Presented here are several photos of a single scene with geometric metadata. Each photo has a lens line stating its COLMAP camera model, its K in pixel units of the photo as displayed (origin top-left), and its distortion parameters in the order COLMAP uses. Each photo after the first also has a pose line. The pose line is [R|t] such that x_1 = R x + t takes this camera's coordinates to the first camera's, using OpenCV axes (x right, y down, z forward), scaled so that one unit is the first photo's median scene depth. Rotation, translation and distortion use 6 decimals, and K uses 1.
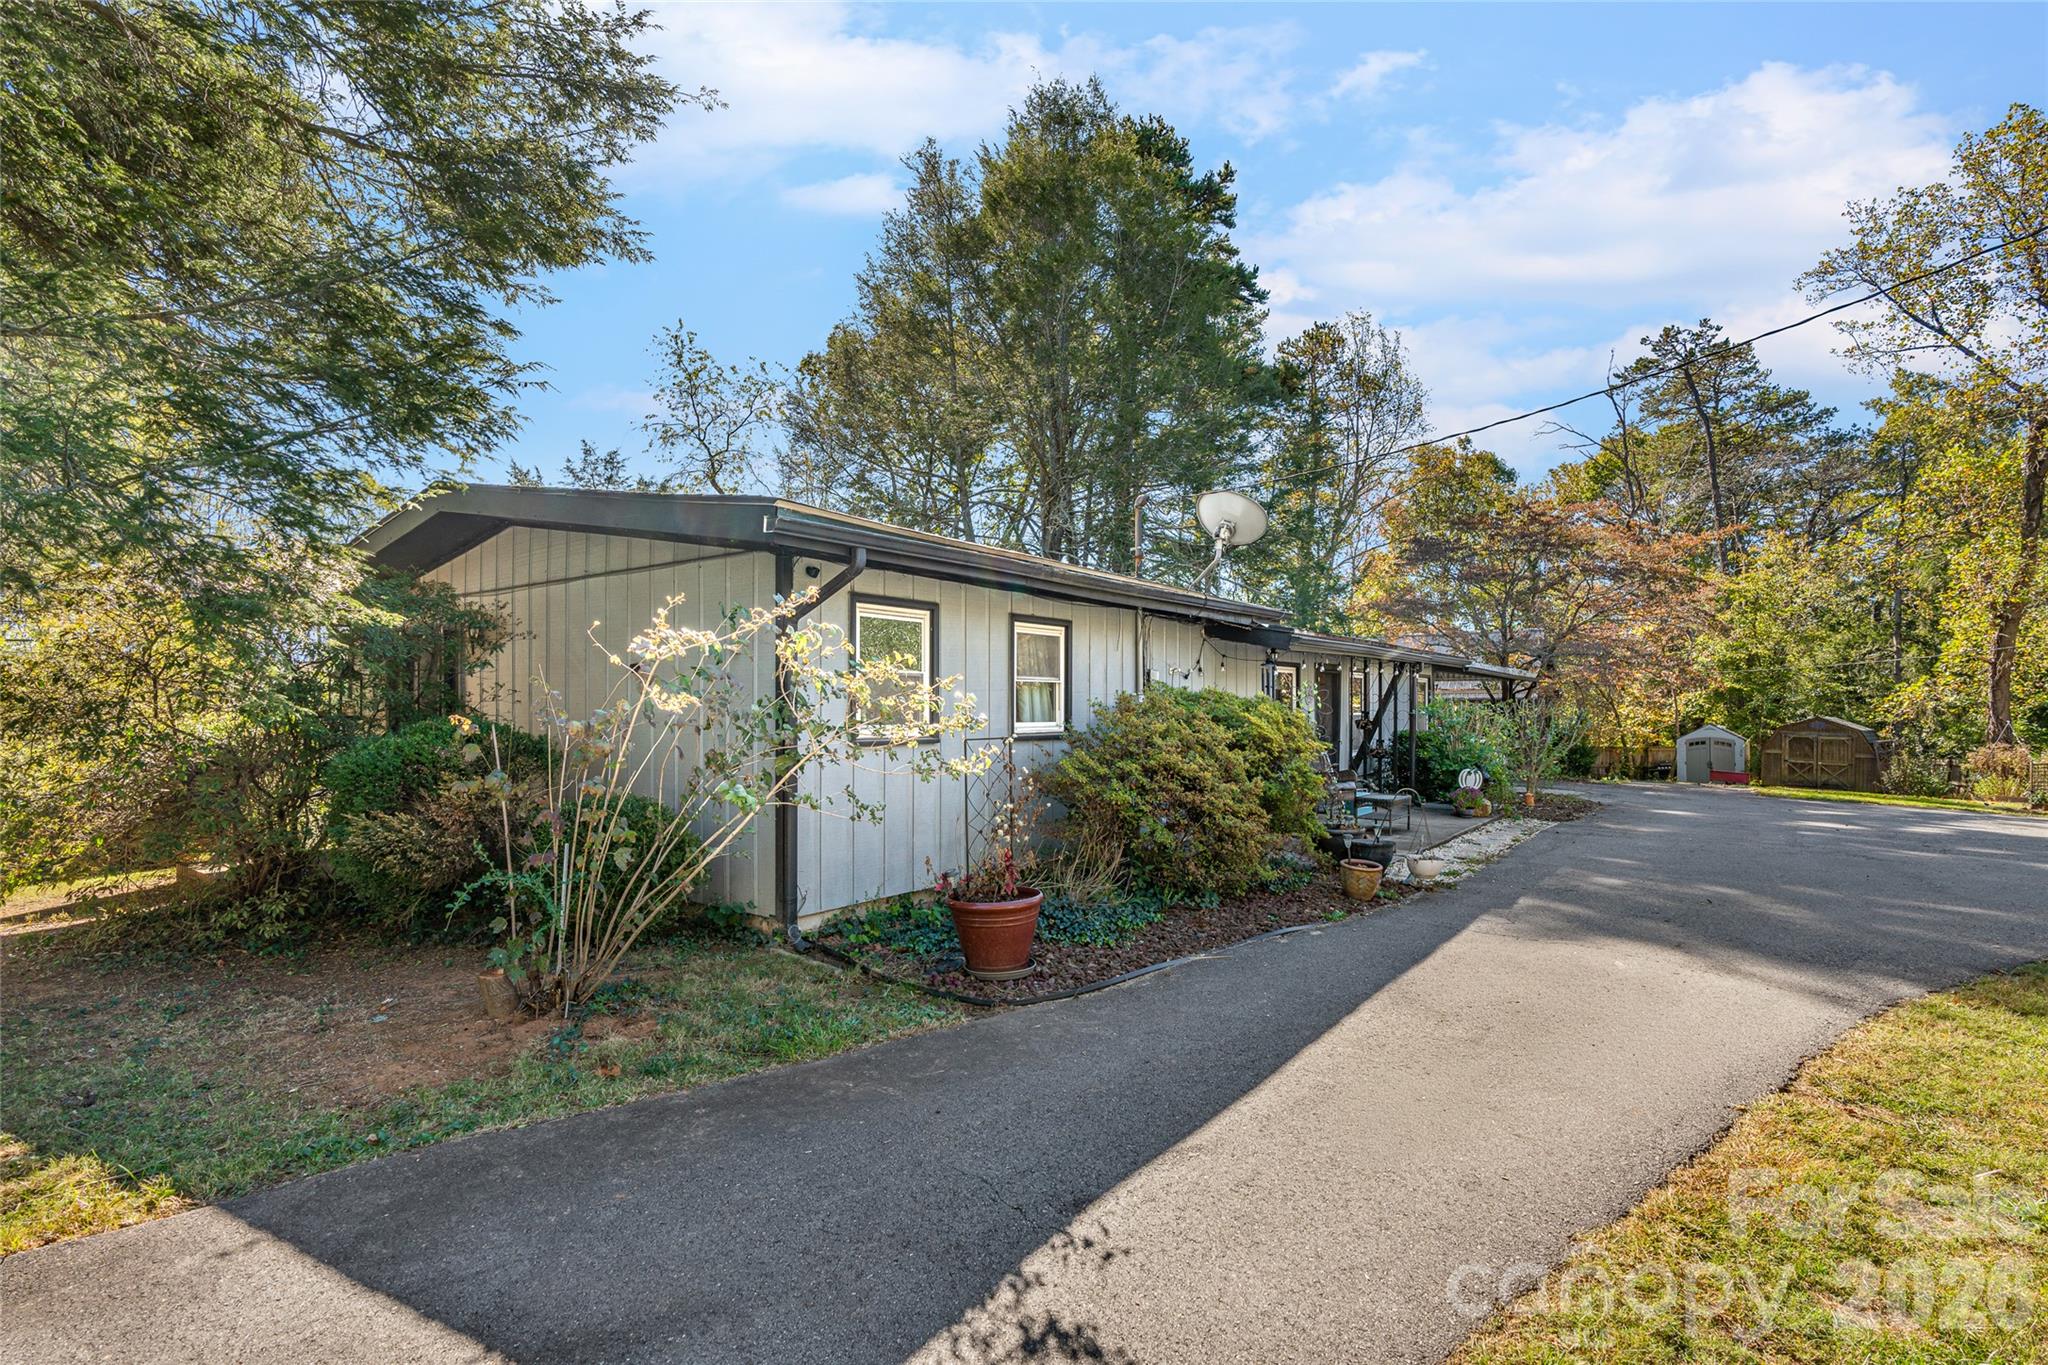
lens RADIAL K [[975.4, 0, 1024.0], [0, 975.4, 682.5], [0, 0, 1]] dist [-0.000265, -0.000023]
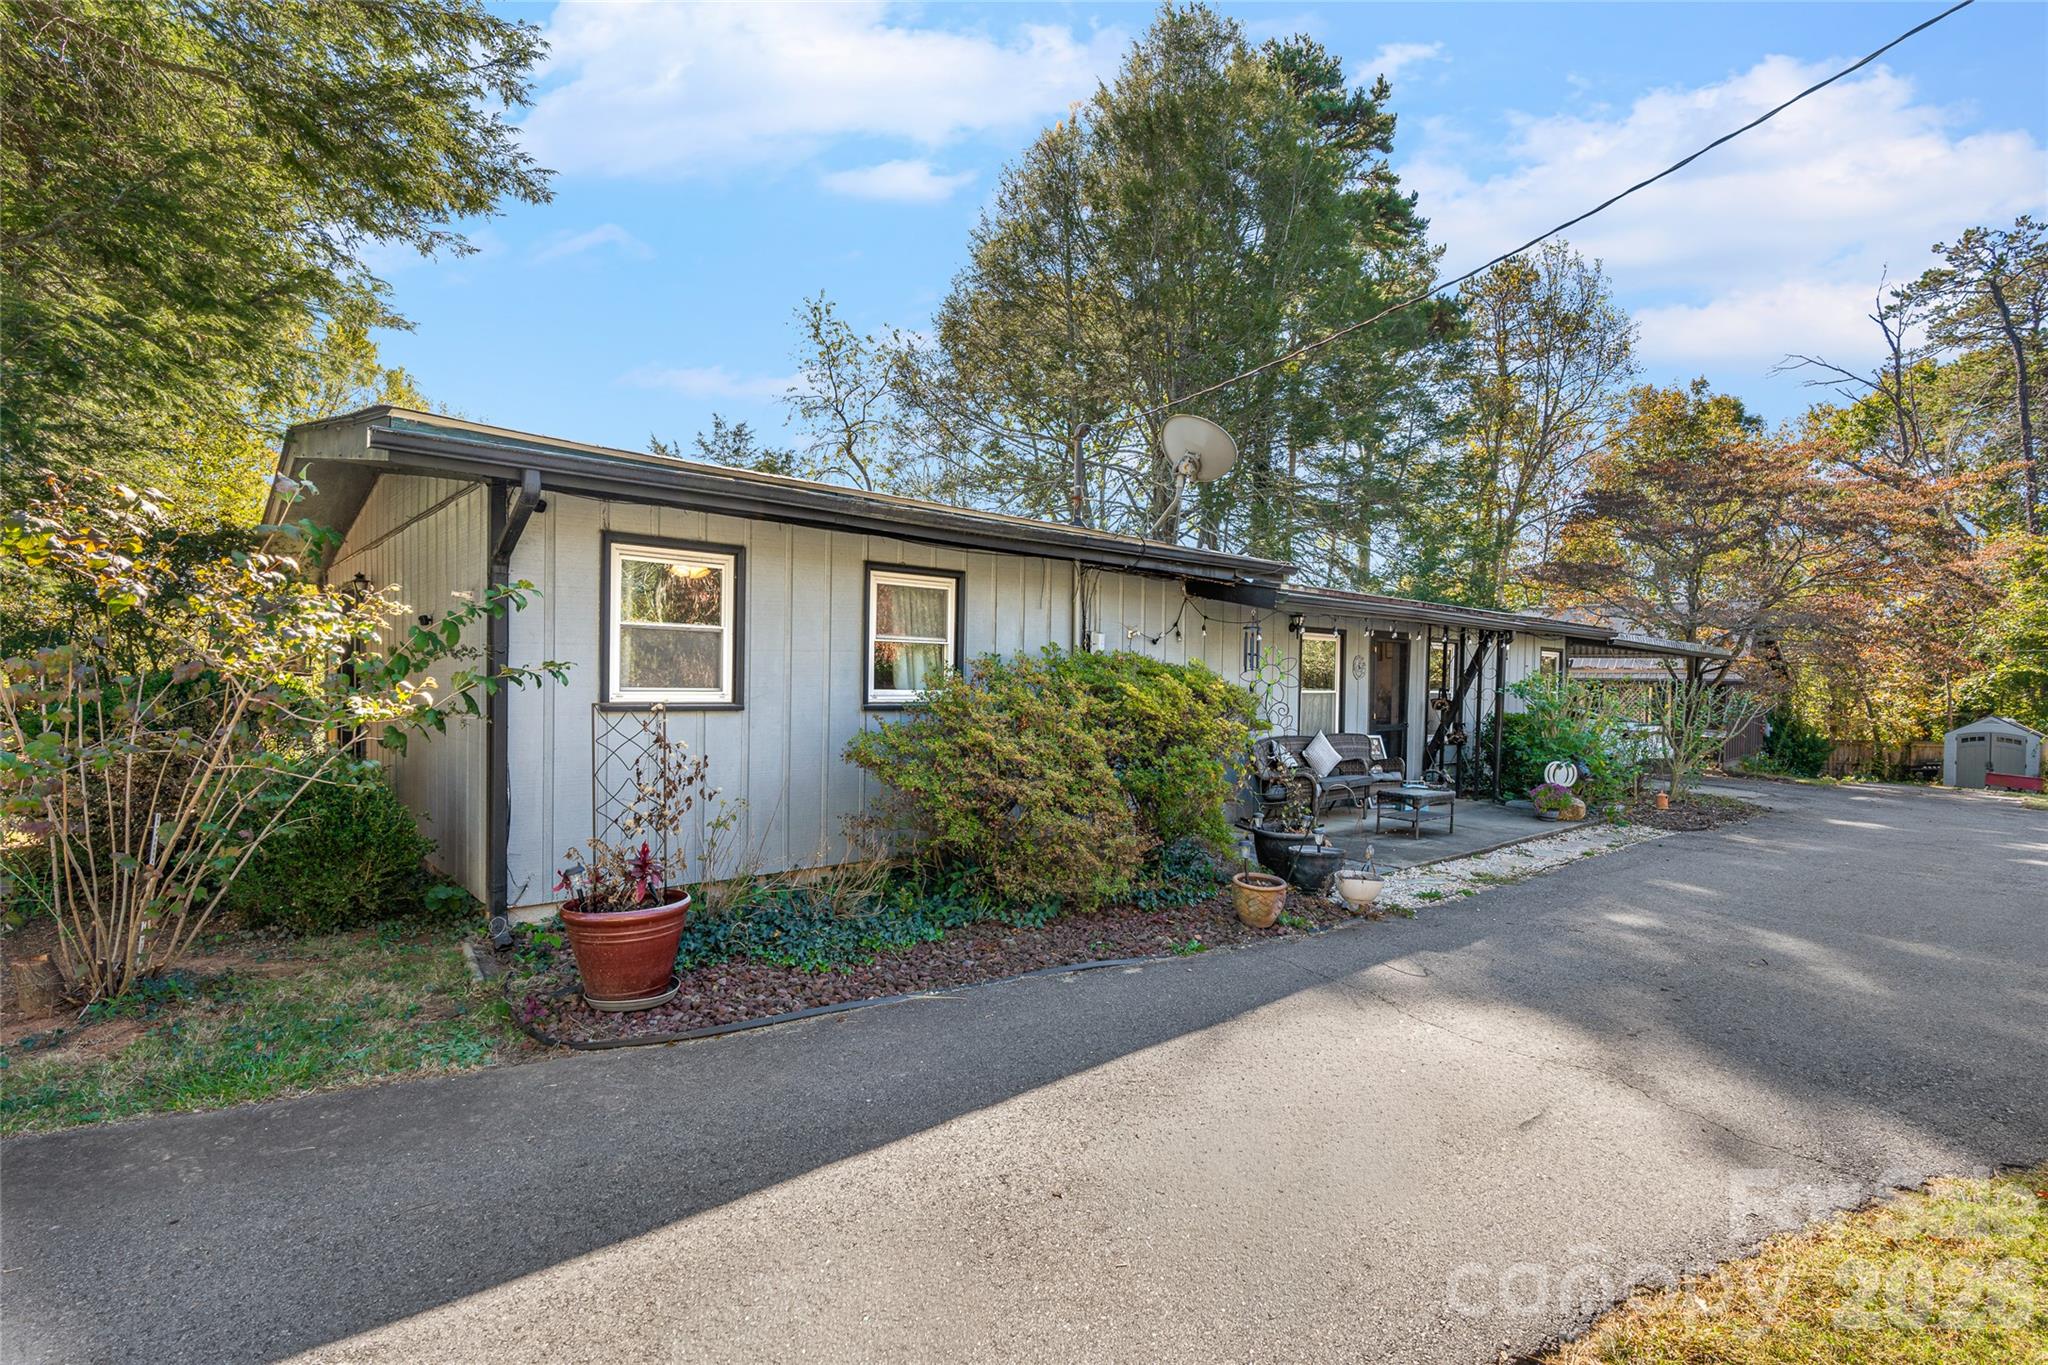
lens RADIAL K [[971.8, 0, 1024.0], [0, 971.8, 682.5], [0, 0, 1]] dist [-0.010458, 0.008704]
pose [[0.980498, 0.018388, -0.195668, 0.107200], [-0.013113, 0.999516, 0.028221, 0.003451], [0.196092, -0.025105, 0.980264, 0.073166]]
